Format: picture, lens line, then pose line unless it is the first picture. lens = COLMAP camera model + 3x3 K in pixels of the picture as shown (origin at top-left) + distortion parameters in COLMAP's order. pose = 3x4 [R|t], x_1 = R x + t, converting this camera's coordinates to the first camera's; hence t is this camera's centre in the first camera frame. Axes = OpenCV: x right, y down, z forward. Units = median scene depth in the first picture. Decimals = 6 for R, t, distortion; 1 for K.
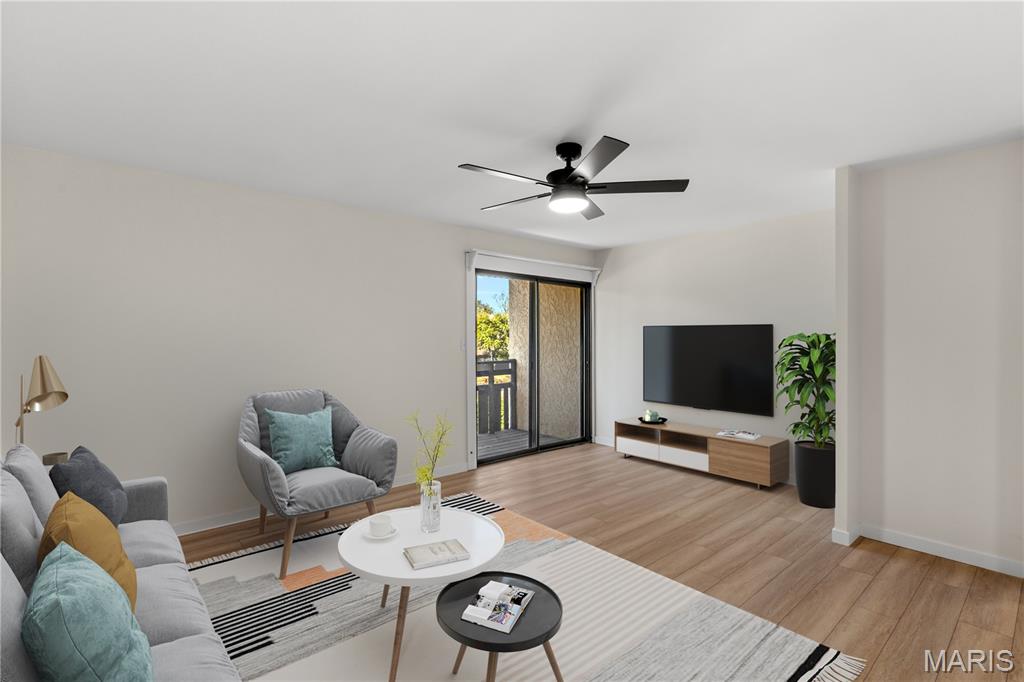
lens RADIAL K [[469.7, 0, 515.7], [0, 469.7, 340.4], [0, 0, 1]] dist [0.004985, 0.000567]
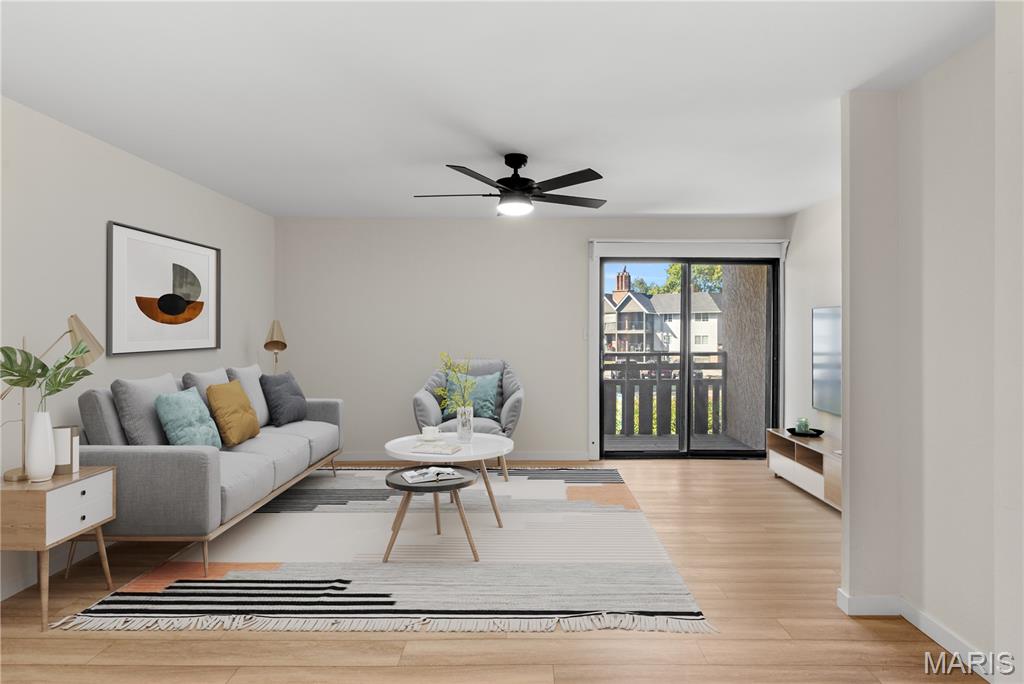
lens RADIAL K [[547.1, 0, 519.6], [0, 547.1, 333.8], [0, 0, 1]] dist [-0.002169, 0.000488]
pose [[0.752767, 0.006994, -0.658250, 0.547592], [-0.001843, 0.999962, 0.008518, -0.002608], [0.658285, -0.005199, 0.752751, 0.020945]]
